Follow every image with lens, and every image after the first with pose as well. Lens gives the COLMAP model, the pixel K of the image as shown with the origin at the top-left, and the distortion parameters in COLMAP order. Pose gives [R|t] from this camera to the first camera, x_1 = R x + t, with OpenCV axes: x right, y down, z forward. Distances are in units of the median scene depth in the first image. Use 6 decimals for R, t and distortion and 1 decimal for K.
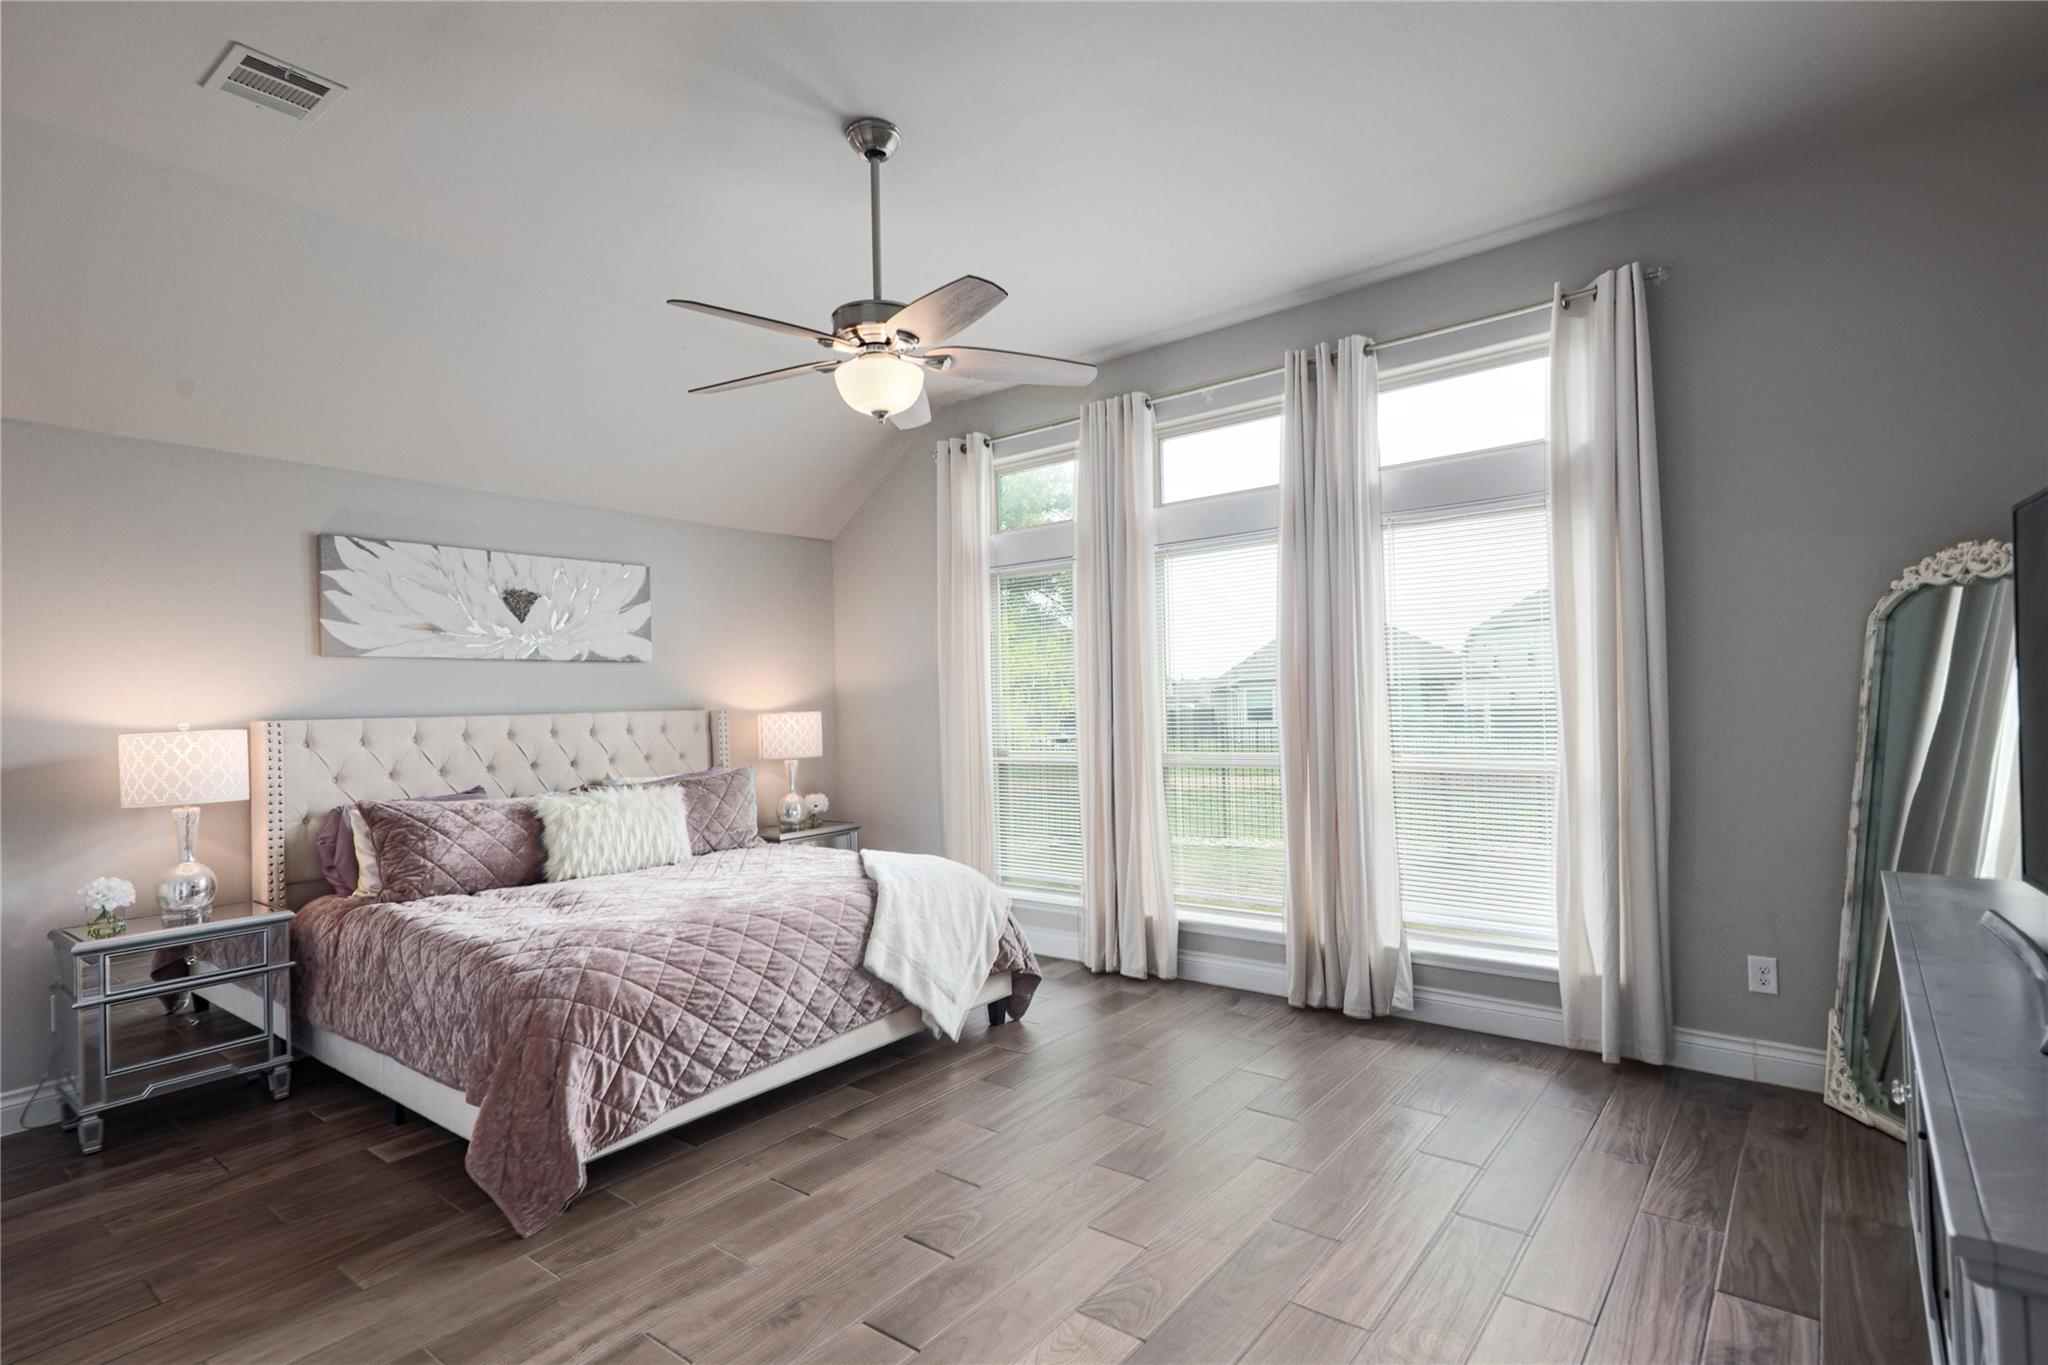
lens RADIAL K [[1003.6, 0, 1024.0], [0, 1003.6, 682.5], [0, 0, 1]] dist [0.093213, 0.000156]
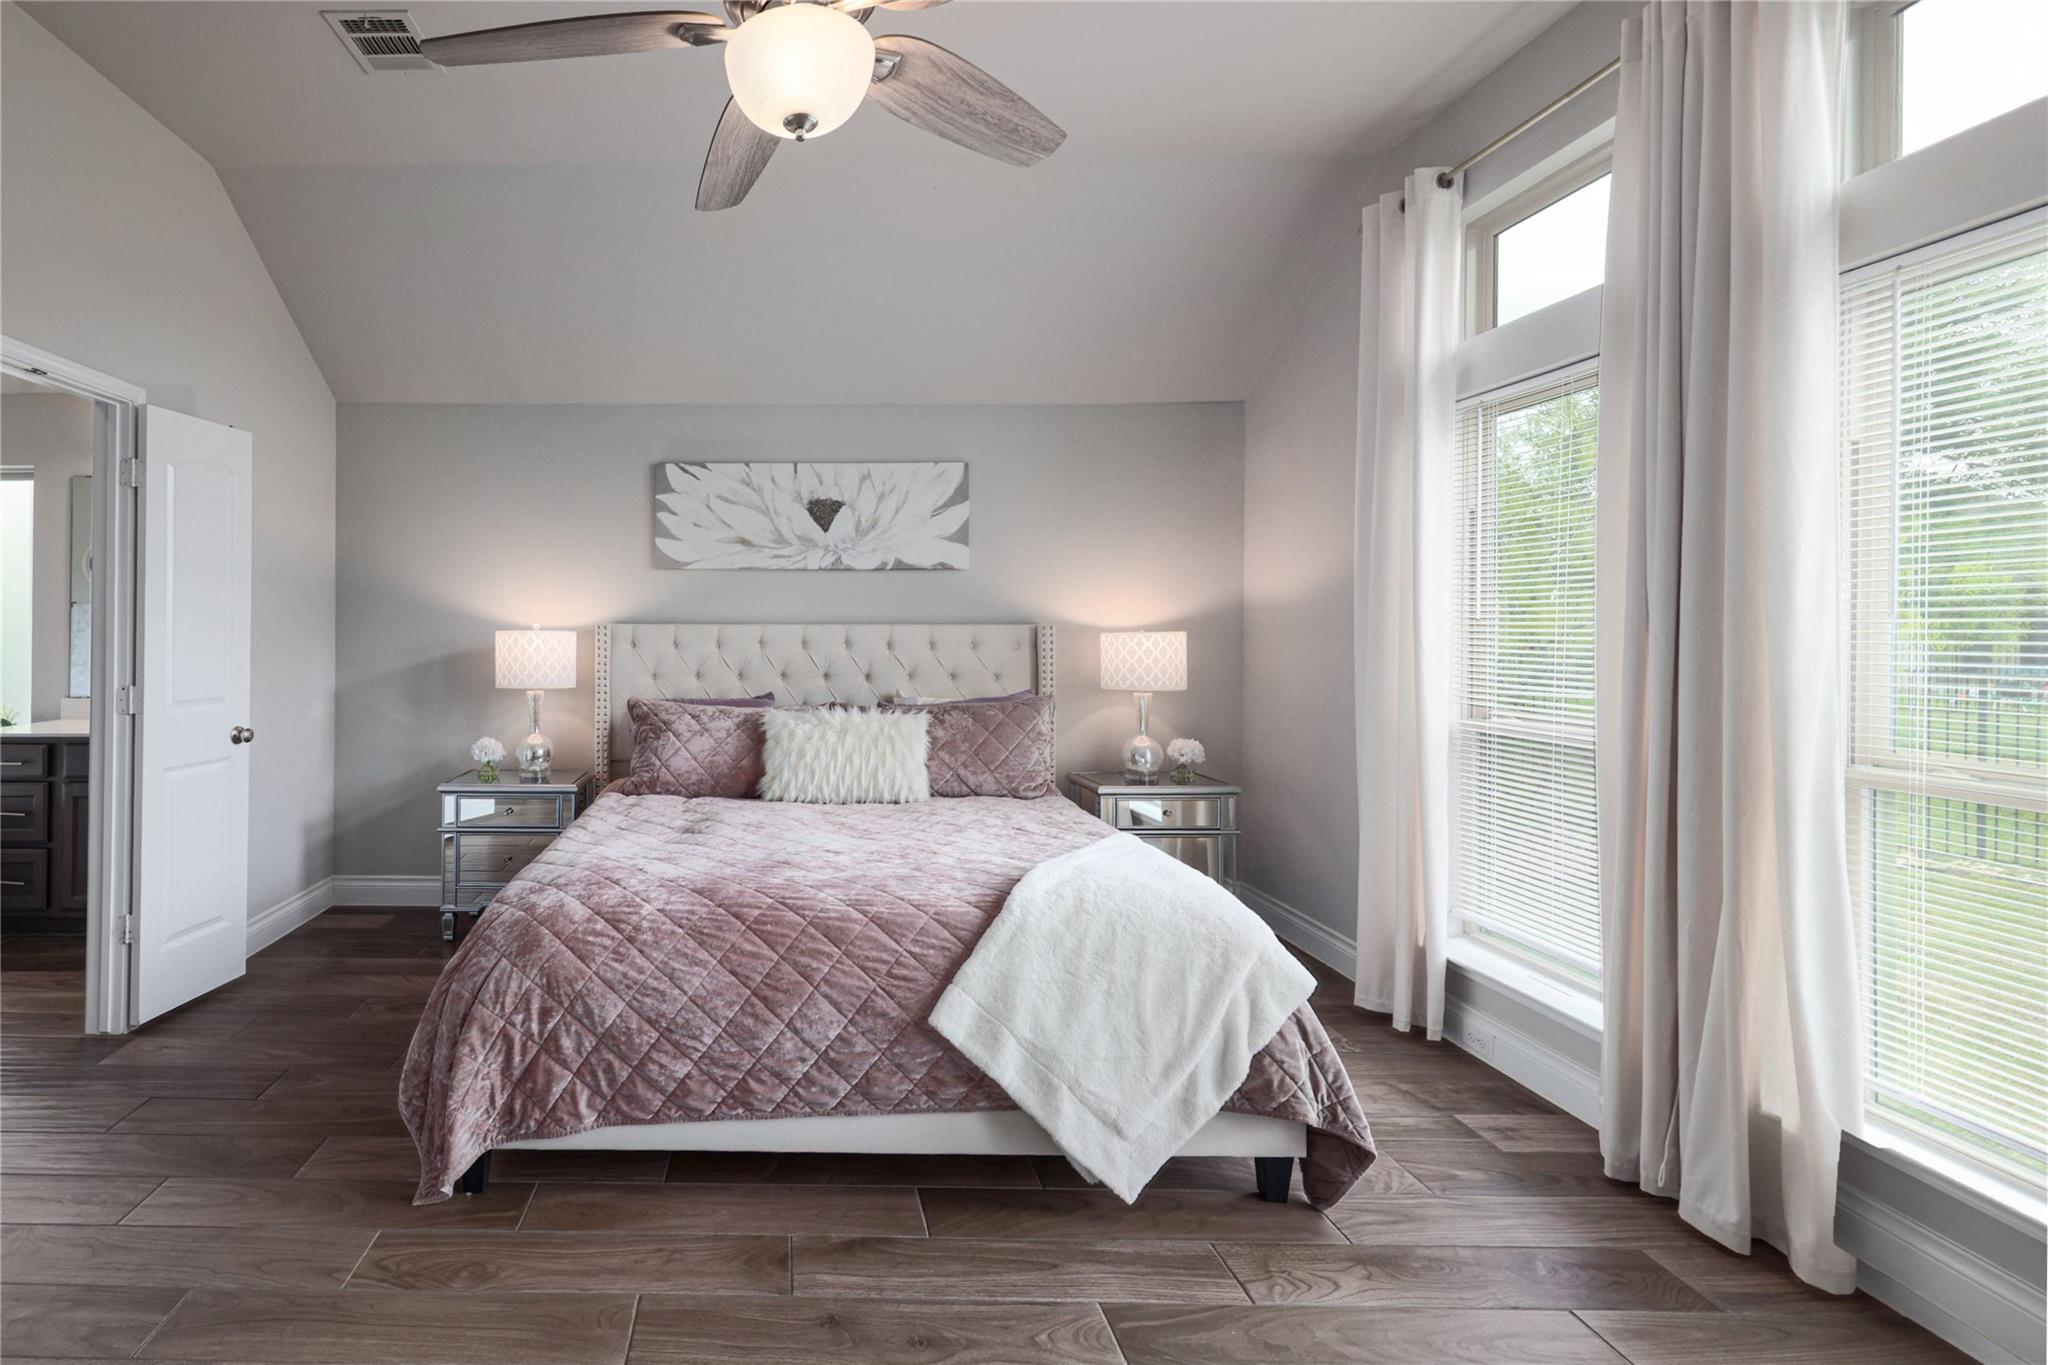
lens RADIAL K [[826.6, 0, 1022.7], [0, 826.6, 625.4], [0, 0, 1]] dist [0.012018, 0.000033]
pose [[0.608027, 0.020911, -0.793641, 0.286989], [-0.000820, 0.999669, 0.025711, 0.012319], [0.793916, -0.014982, 0.607843, 0.715545]]
